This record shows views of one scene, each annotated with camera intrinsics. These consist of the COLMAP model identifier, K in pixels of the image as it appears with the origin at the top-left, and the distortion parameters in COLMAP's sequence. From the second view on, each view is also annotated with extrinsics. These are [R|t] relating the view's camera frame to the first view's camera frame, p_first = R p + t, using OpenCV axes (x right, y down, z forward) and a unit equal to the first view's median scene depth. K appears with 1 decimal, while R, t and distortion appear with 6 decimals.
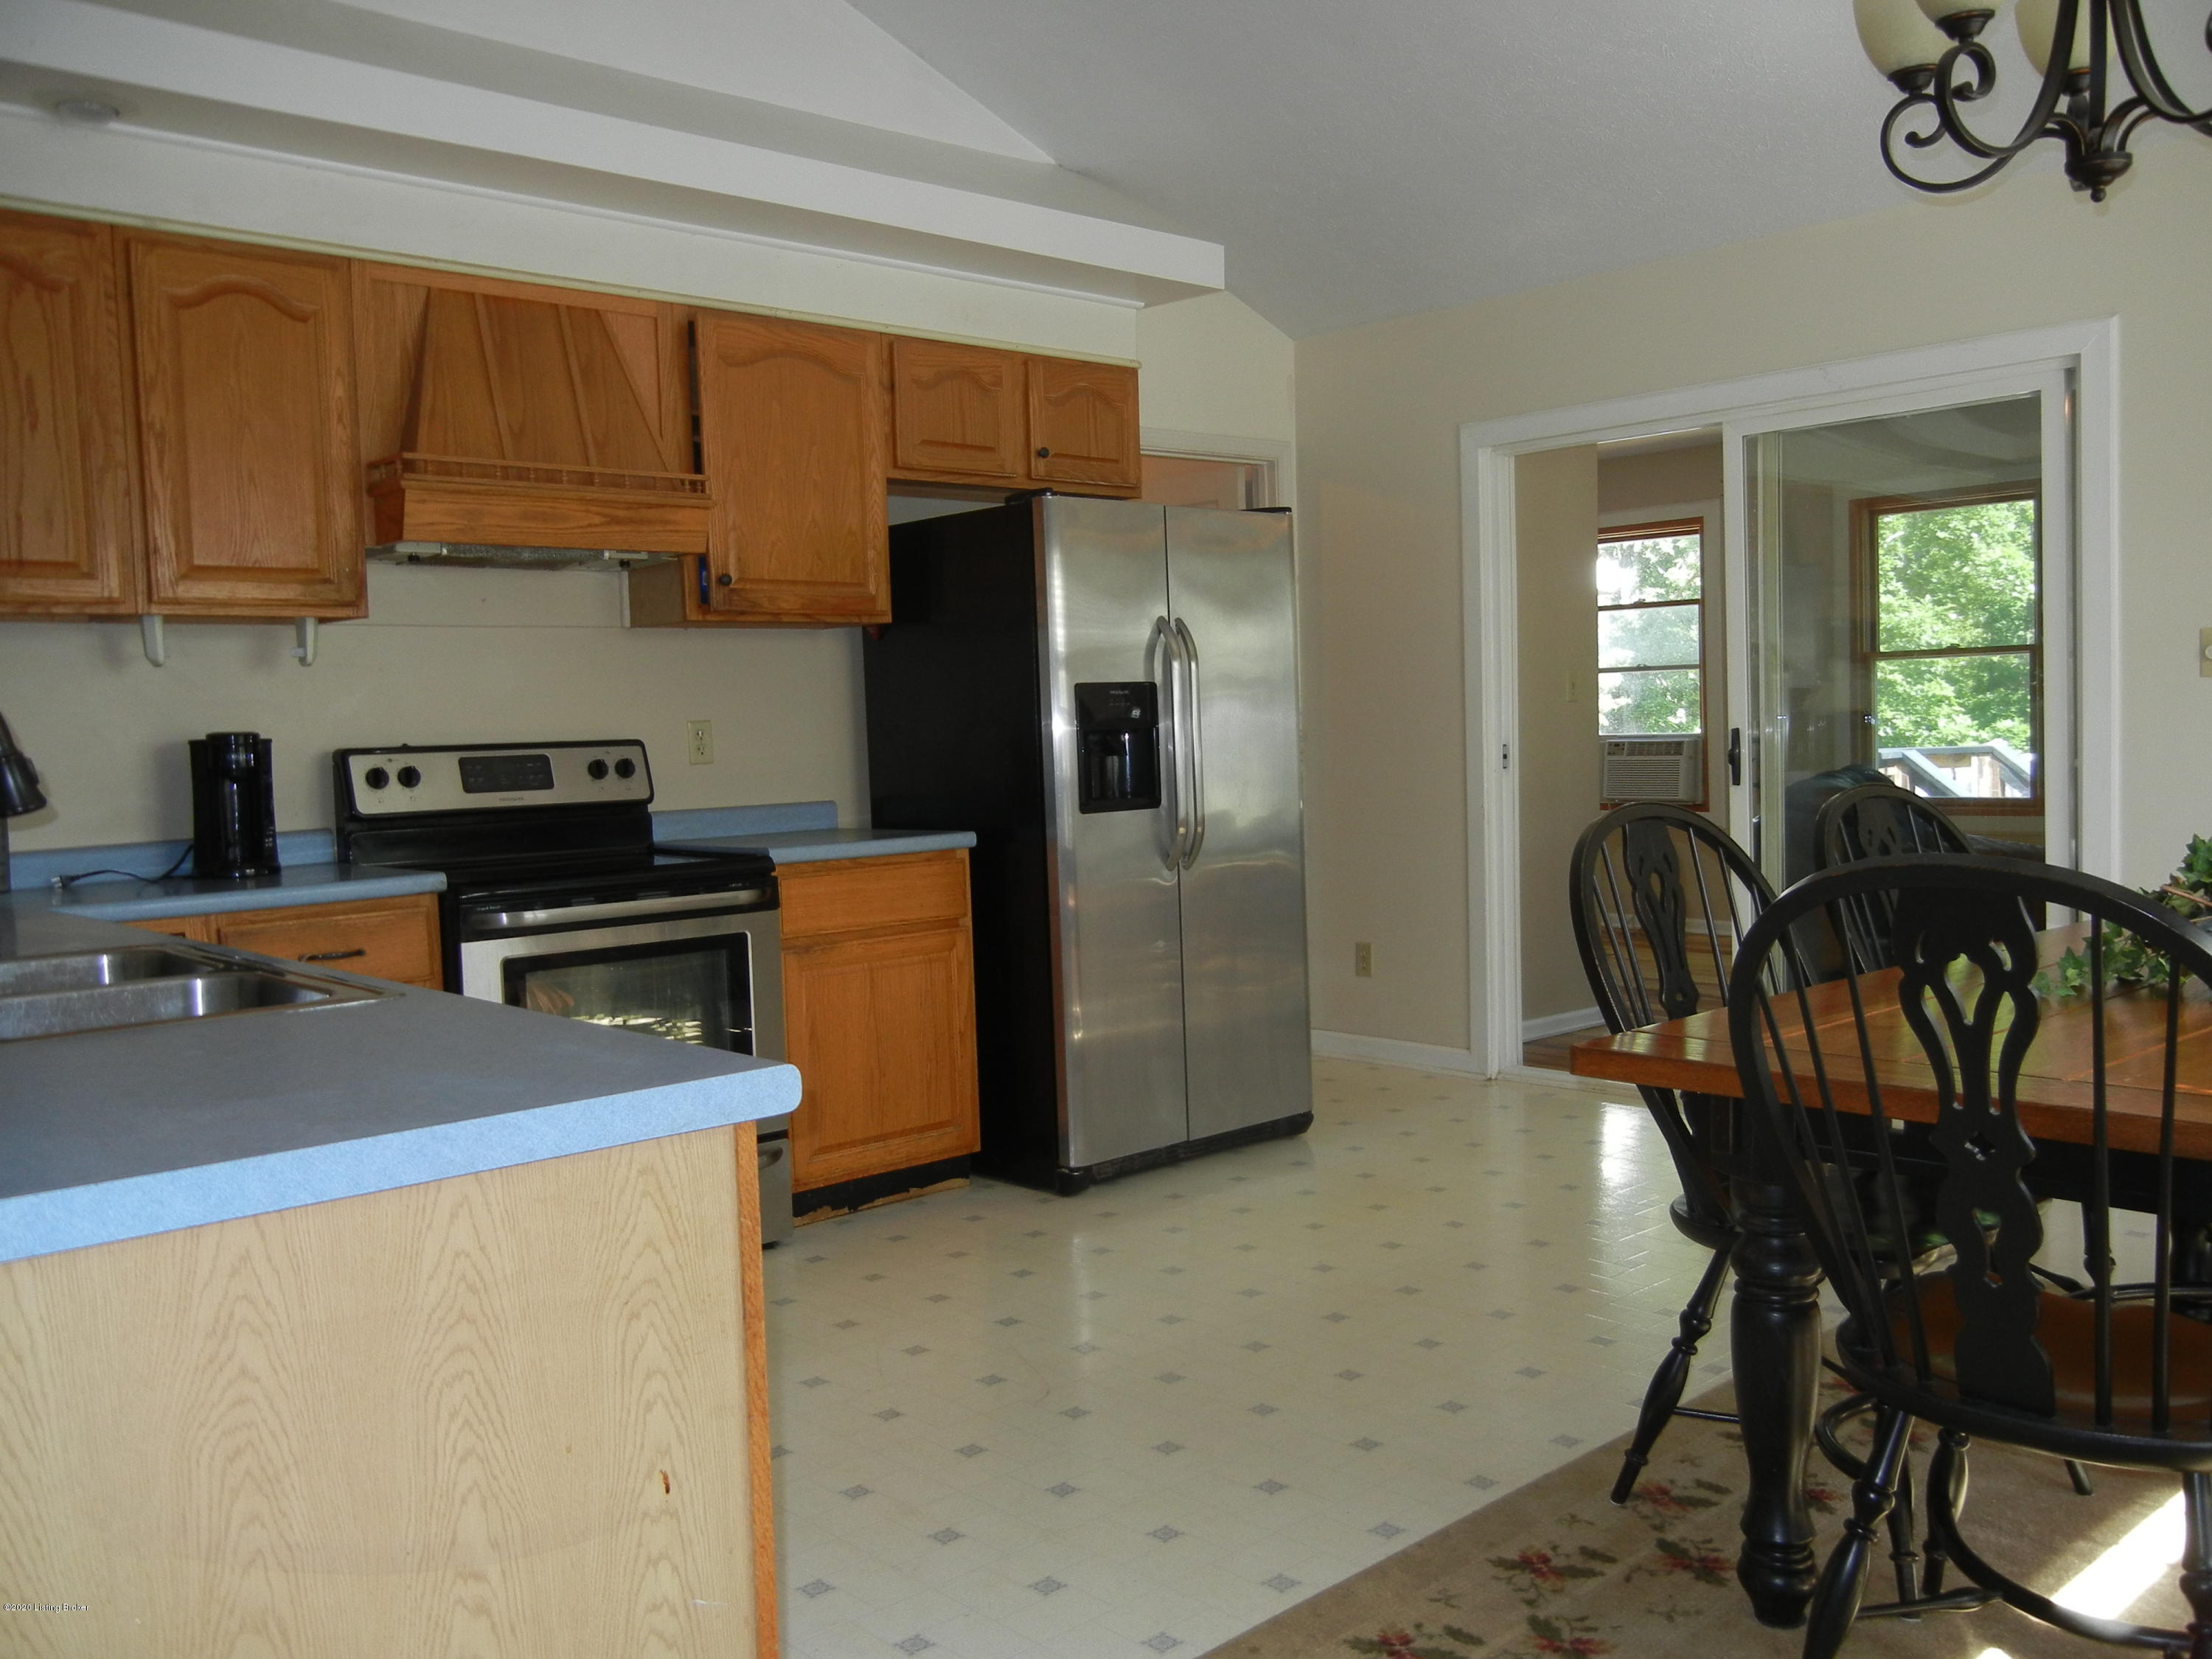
lens RADIAL K [[1889.5, 0, 1094.8], [0, 1889.5, 826.6], [0, 0, 1]] dist [0.002736, 0.000545]
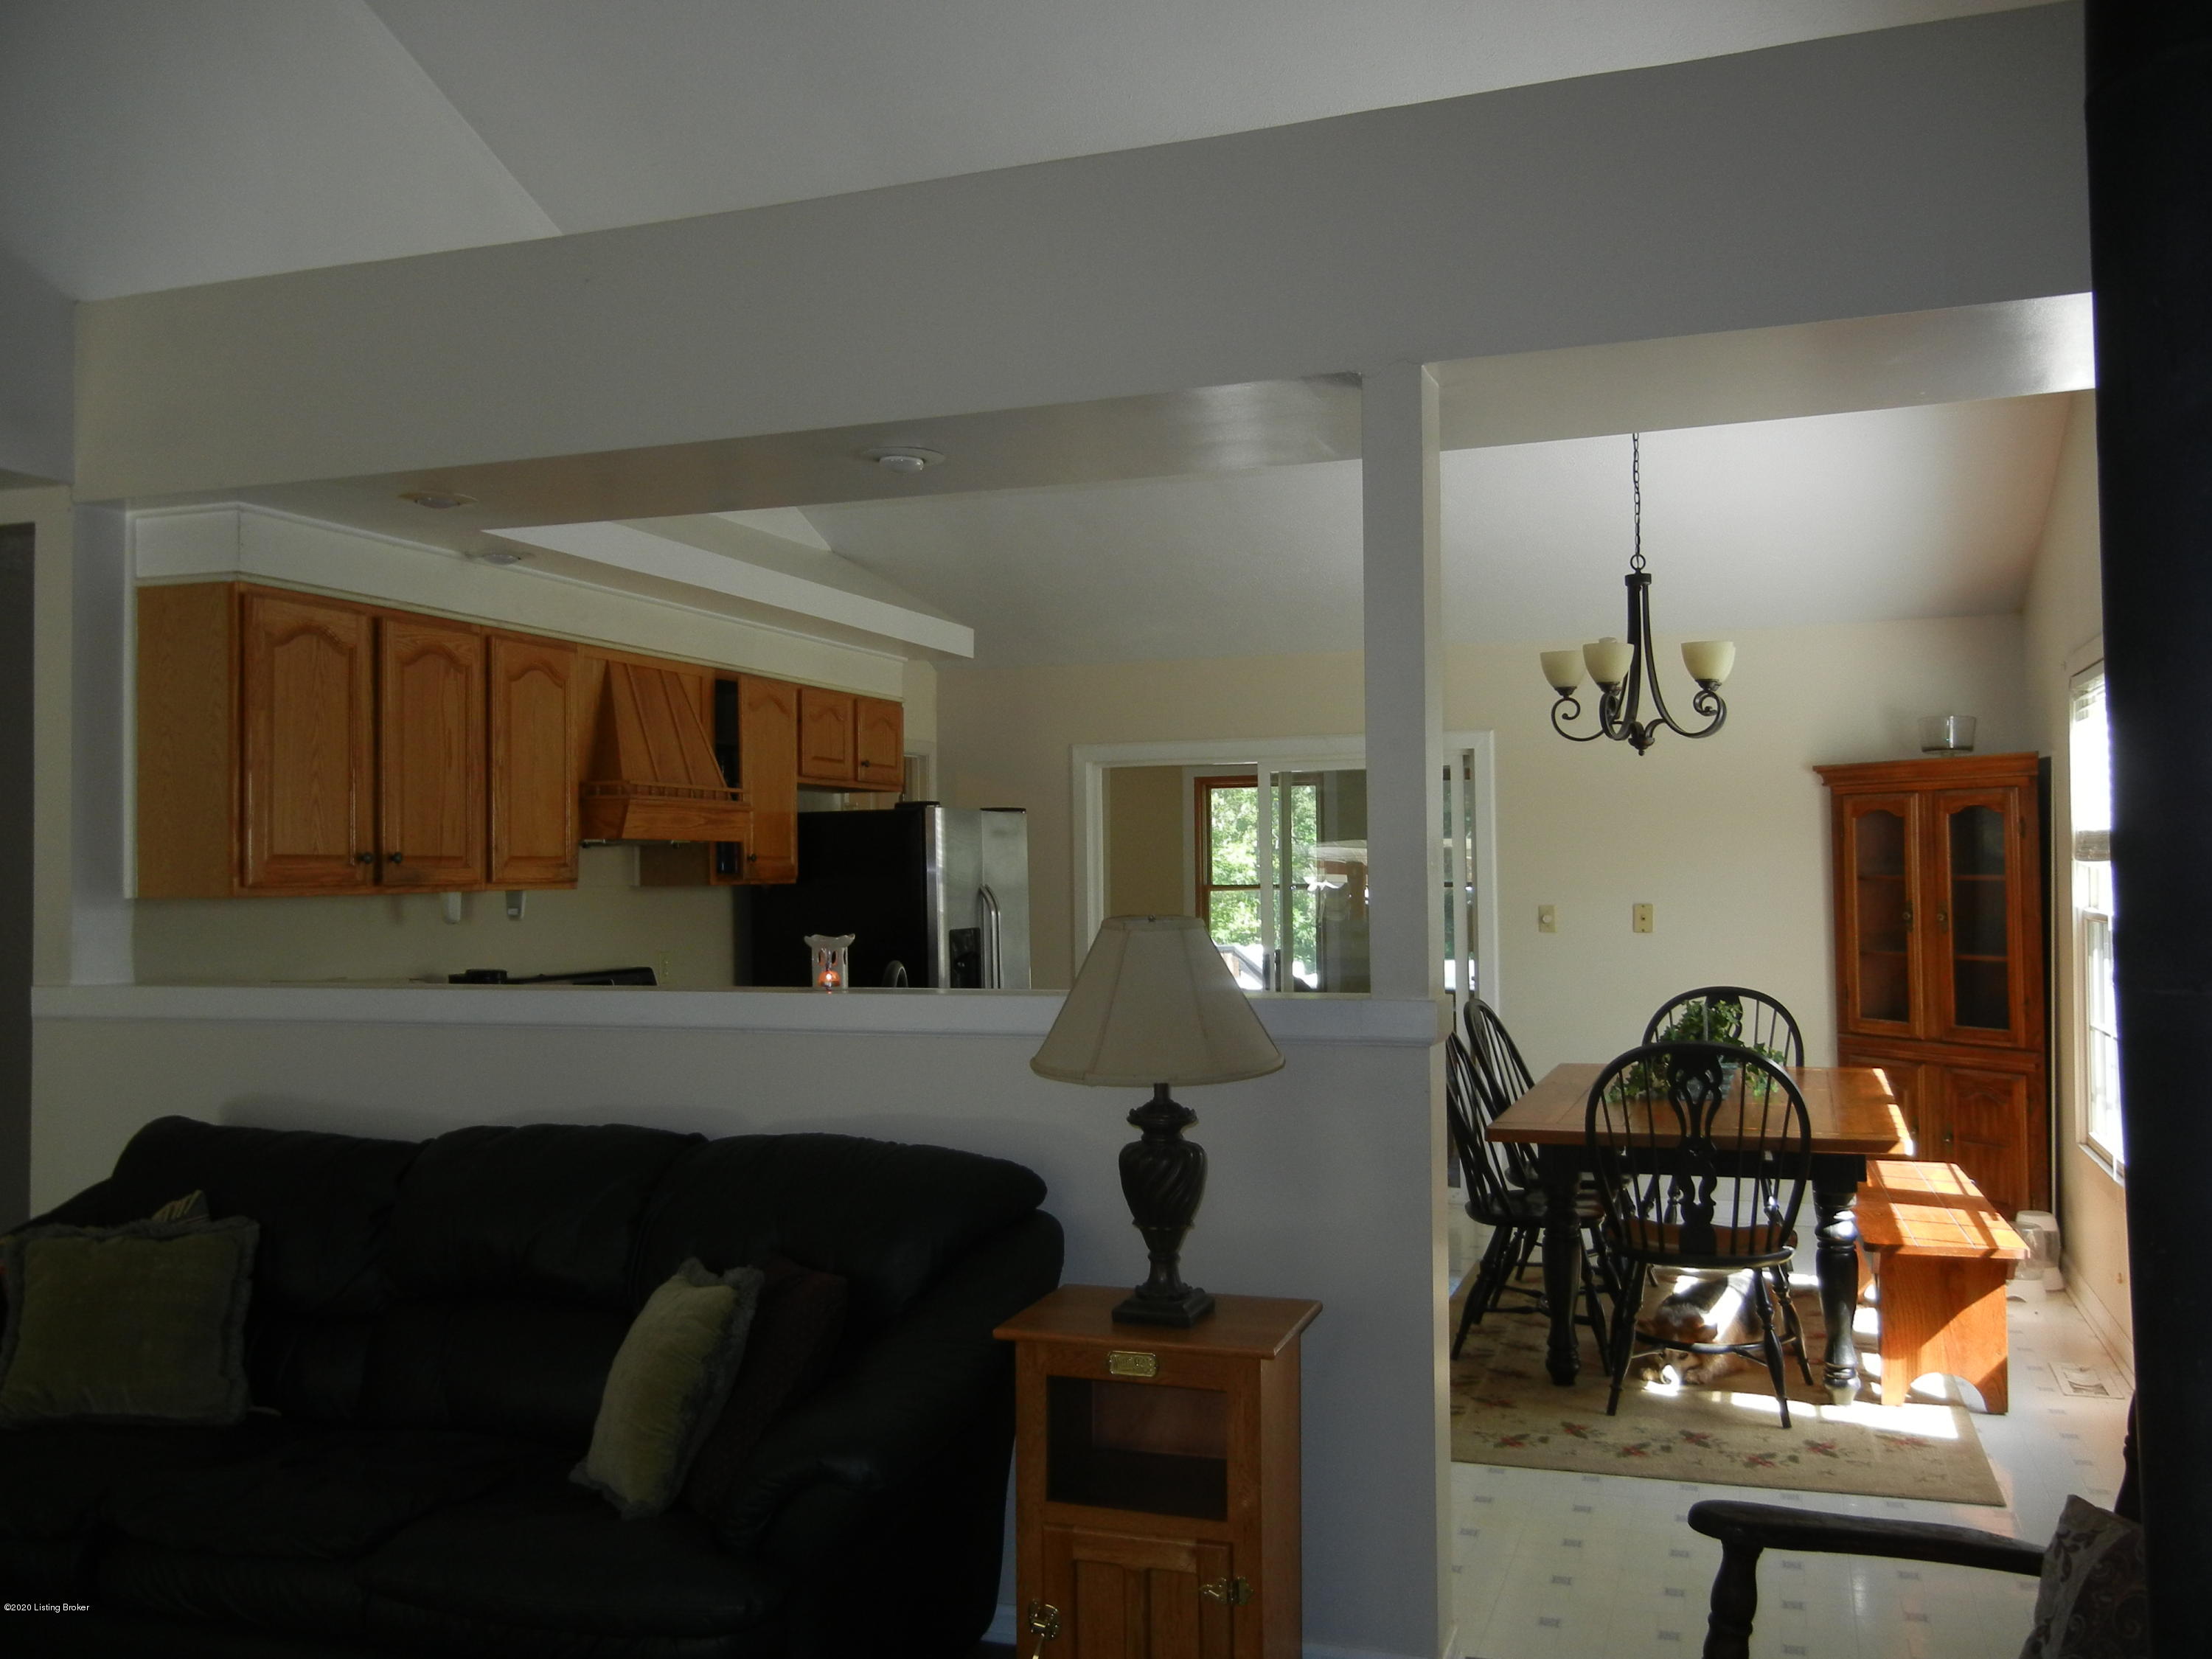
lens RADIAL K [[1889.5, 0, 1116.8], [0, 1889.5, 828.0], [0, 0, 1]] dist [0.002736, 0.000545]
pose [[0.882712, 0.033025, 0.468752, -0.652848], [0.010579, 0.995878, -0.090084, -0.021814], [-0.469795, 0.084478, 0.878724, -0.426151]]
